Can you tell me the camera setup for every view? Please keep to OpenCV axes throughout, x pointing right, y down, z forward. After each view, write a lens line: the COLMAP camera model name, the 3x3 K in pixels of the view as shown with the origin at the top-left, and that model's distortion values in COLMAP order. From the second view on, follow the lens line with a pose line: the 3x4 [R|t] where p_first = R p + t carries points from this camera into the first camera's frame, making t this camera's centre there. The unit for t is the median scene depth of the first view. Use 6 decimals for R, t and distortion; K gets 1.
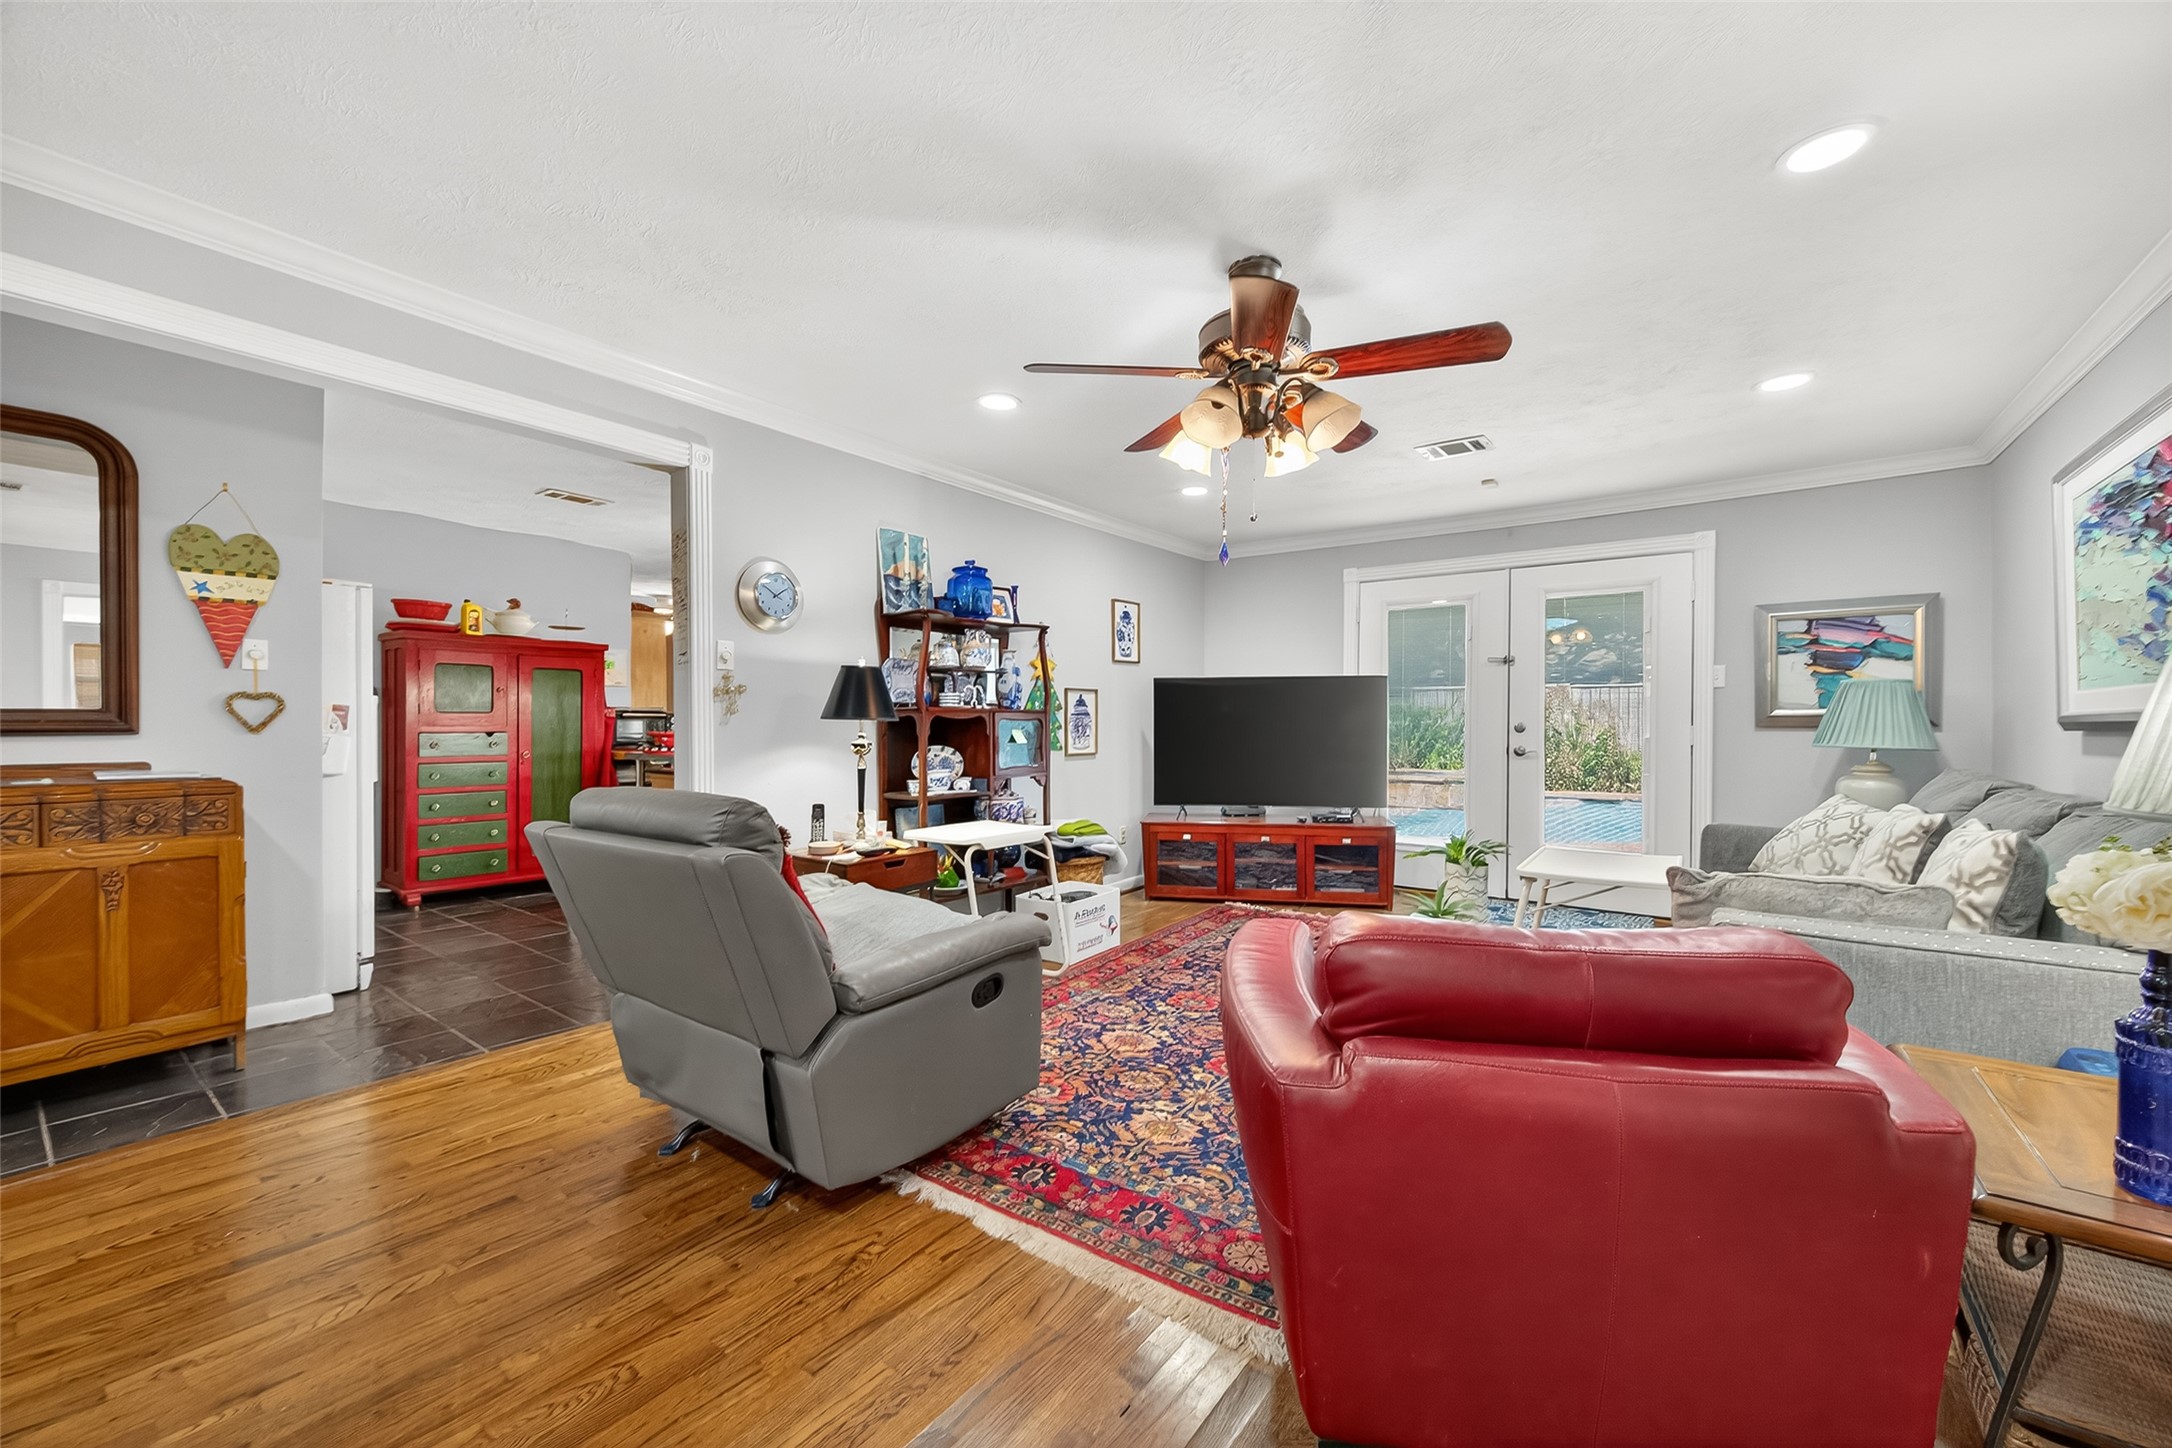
lens RADIAL K [[857.0, 0, 1071.0], [0, 857.0, 721.2], [0, 0, 1]] dist [0.005826, -0.002552]
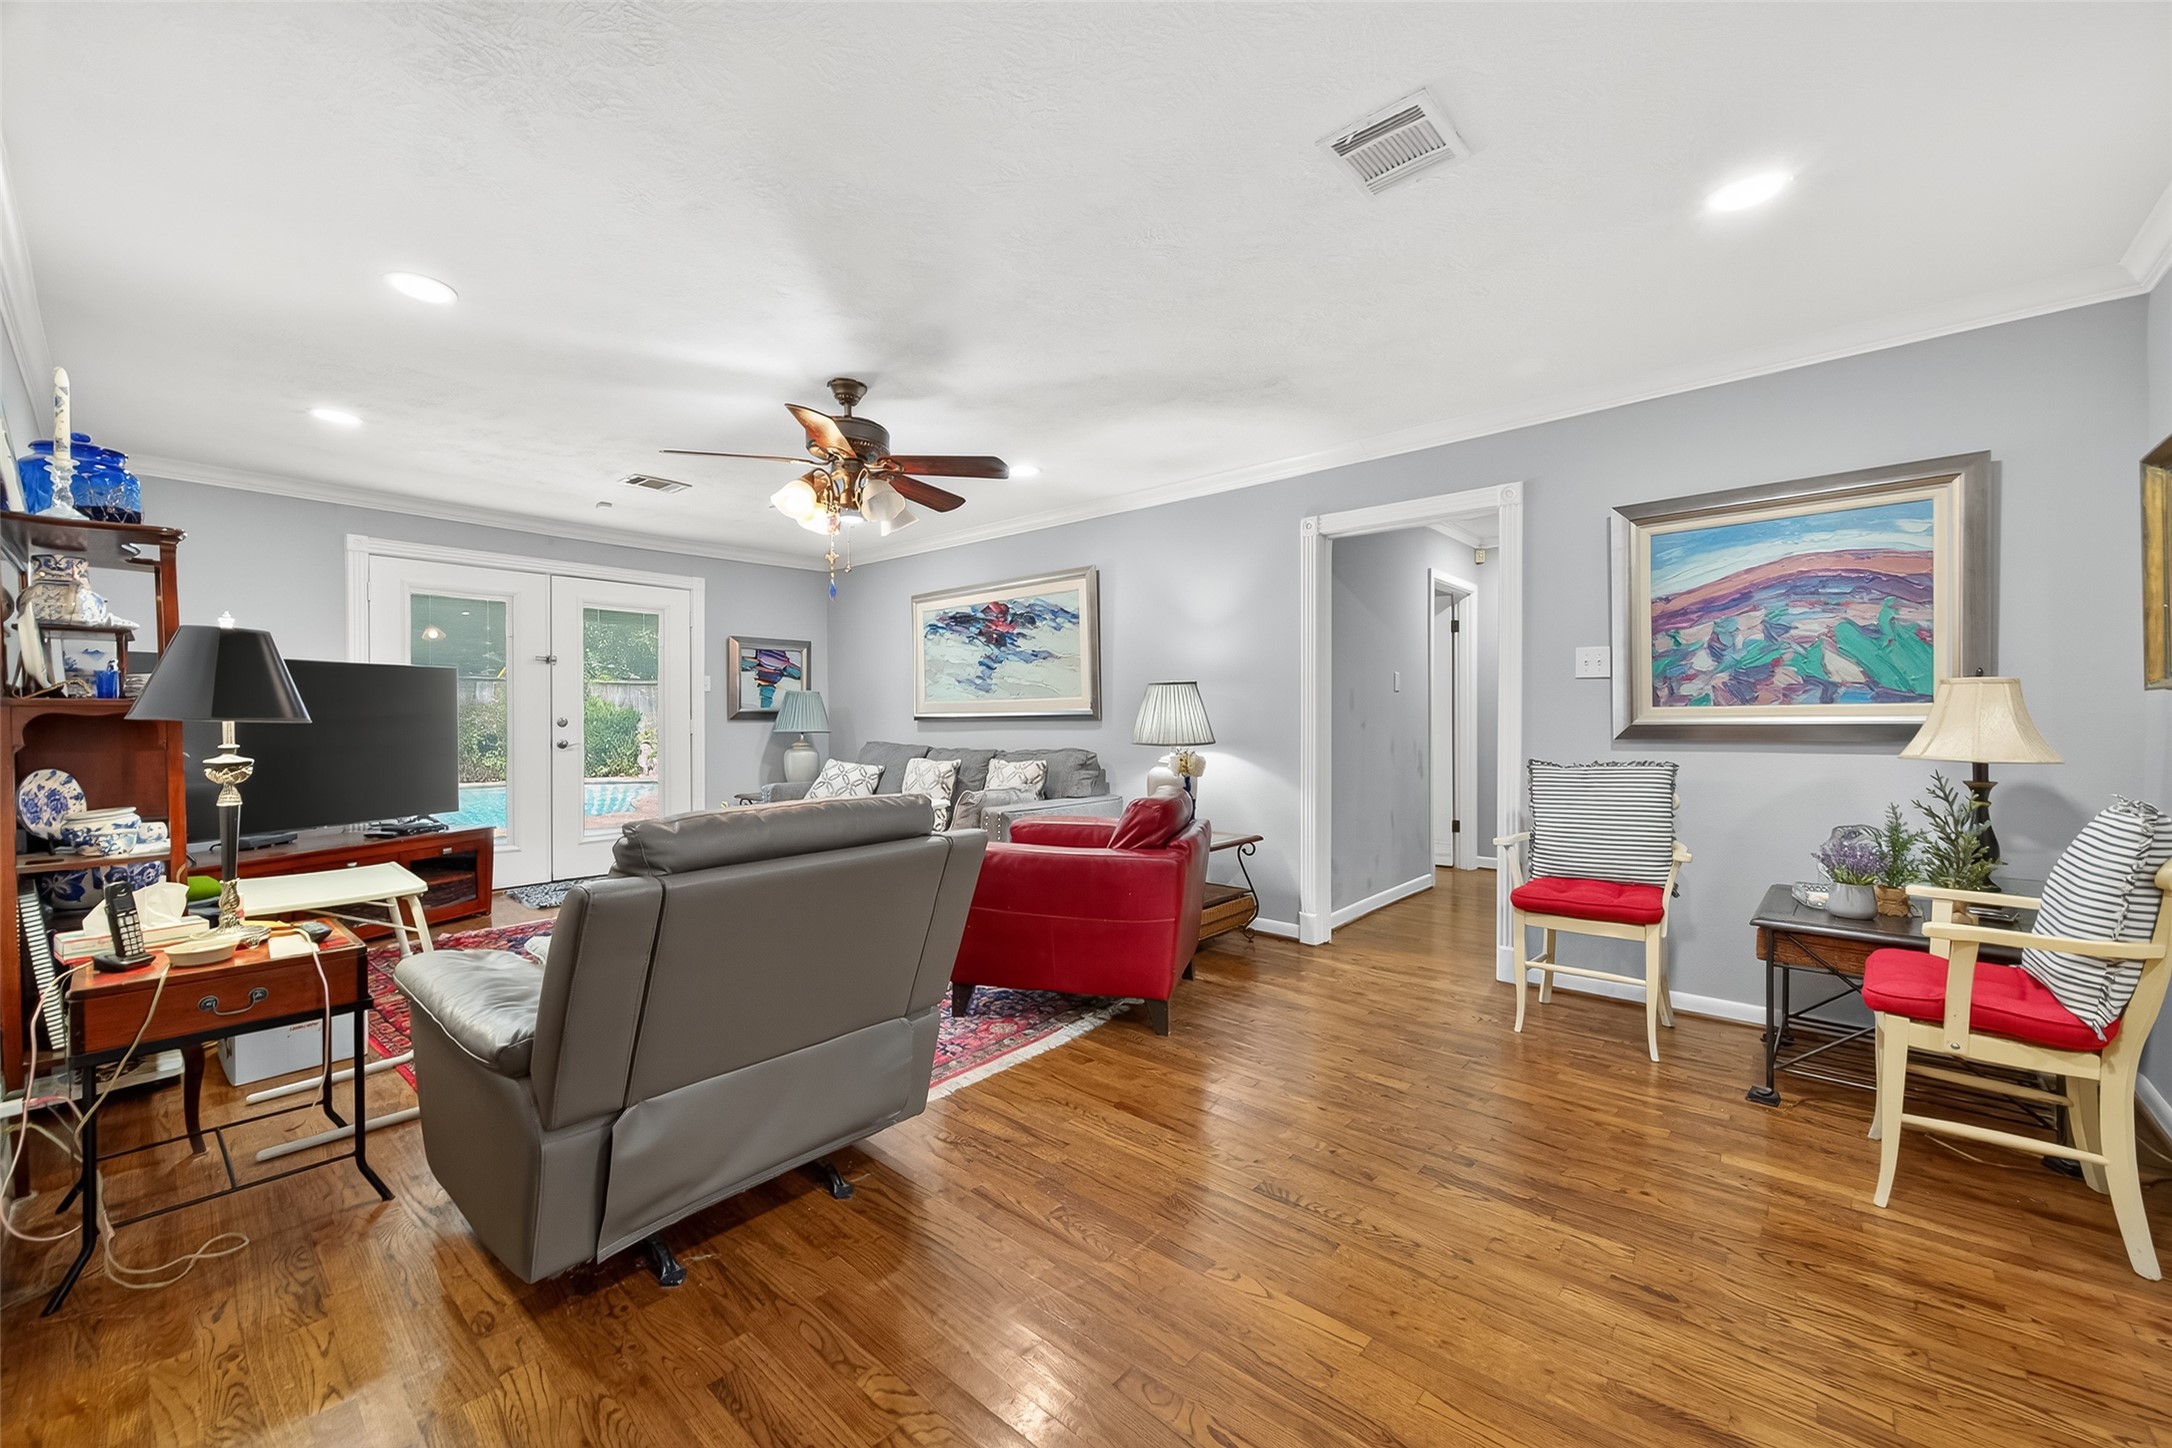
lens RADIAL K [[857.0, 0, 1100.8], [0, 857.0, 719.0], [0, 0, 1]] dist [0.005826, -0.002552]
pose [[0.059852, -0.008067, 0.998175, -0.689982], [-0.000388, 0.999967, 0.008105, -0.007466], [-0.998207, -0.000873, 0.059847, 0.320526]]
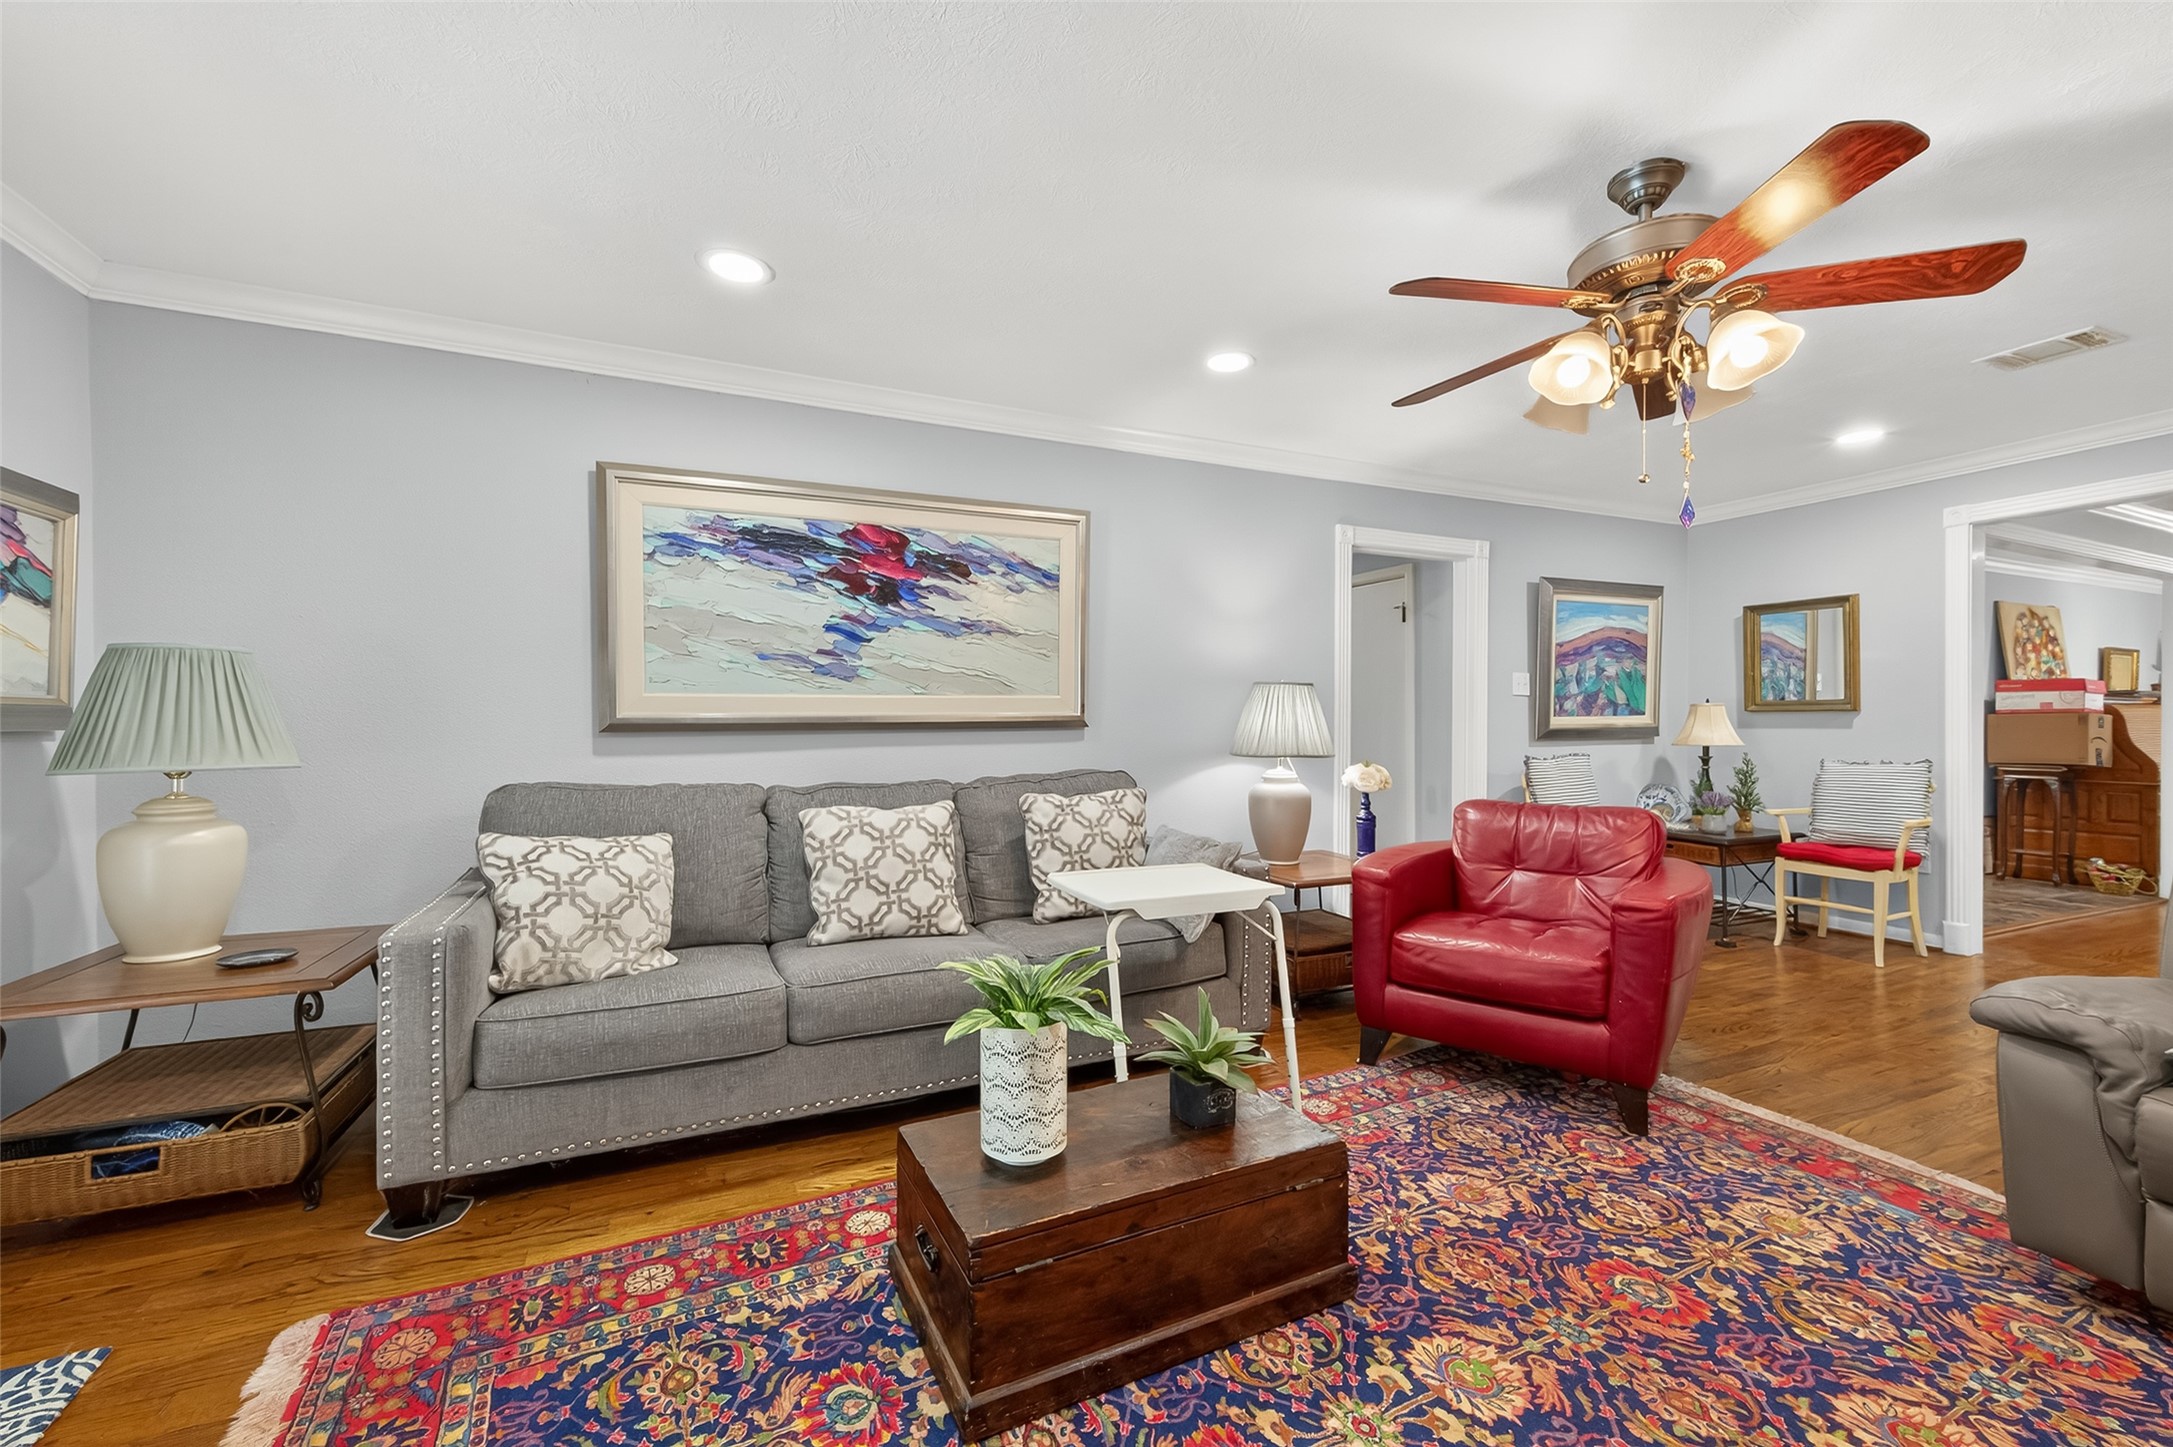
lens RADIAL K [[857.4, 0, 1093.3], [0, 857.4, 701.8], [0, 0, 1]] dist [0.005826, -0.002552]
pose [[-0.879999, 0.021072, 0.474508, 0.168628], [0.002708, 0.999222, -0.039351, 0.011588], [-0.474968, -0.033344, -0.879371, 1.211277]]
